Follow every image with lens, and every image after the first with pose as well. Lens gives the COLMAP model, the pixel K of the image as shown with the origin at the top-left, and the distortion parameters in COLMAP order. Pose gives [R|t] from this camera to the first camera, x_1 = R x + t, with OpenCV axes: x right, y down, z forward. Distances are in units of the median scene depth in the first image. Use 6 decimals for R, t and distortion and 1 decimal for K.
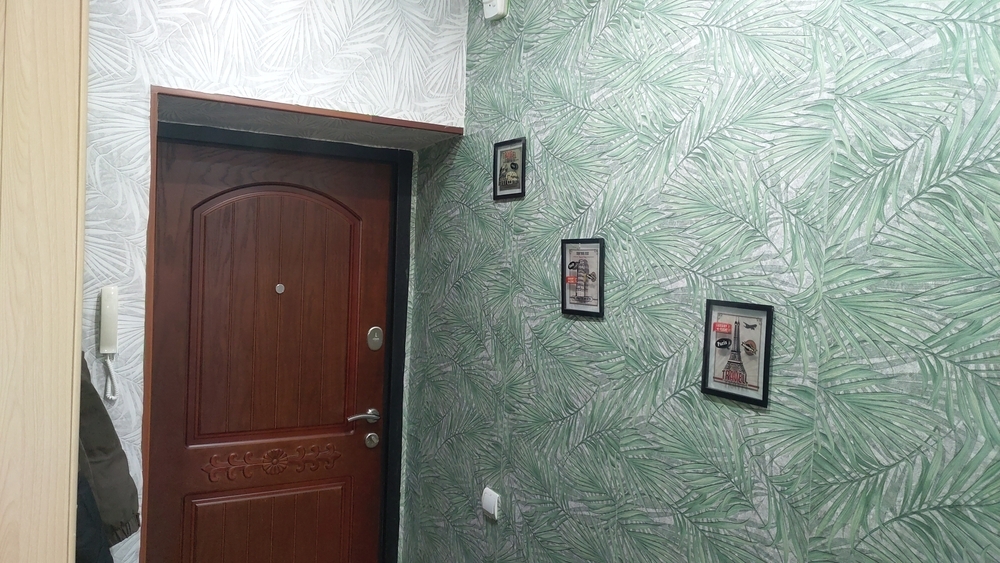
lens RADIAL K [[782.8, 0, 500.0], [0, 782.8, 281.5], [0, 0, 1]] dist [0.005203, 0.044549]
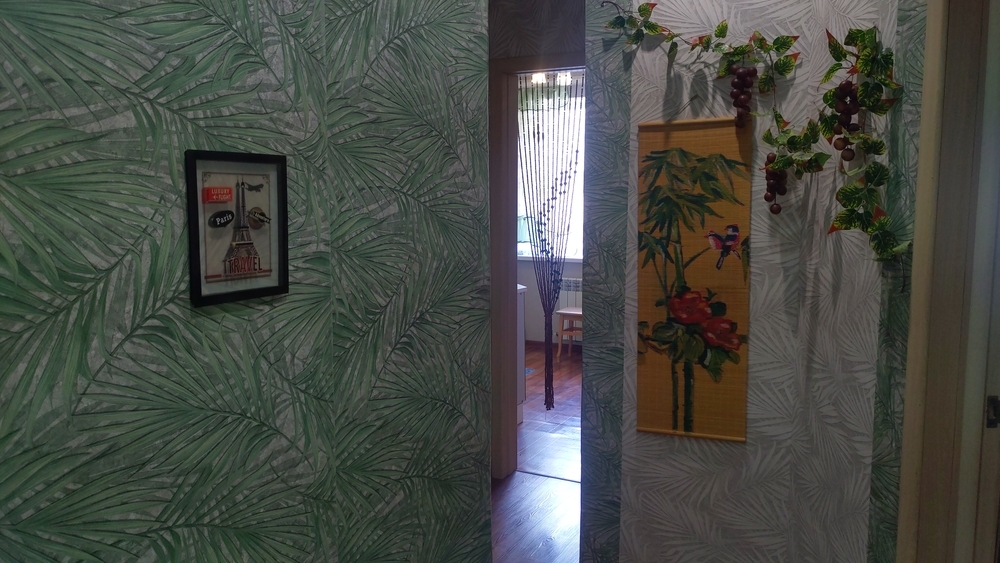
lens RADIAL K [[782.8, 0, 500.0], [0, 782.8, 281.5], [0, 0, 1]] dist [0.005203, 0.044549]
pose [[-0.505029, -0.136558, 0.852231, -0.408829], [0.011464, 0.986256, 0.164827, 0.028339], [-0.863027, 0.093012, -0.496522, 1.207431]]
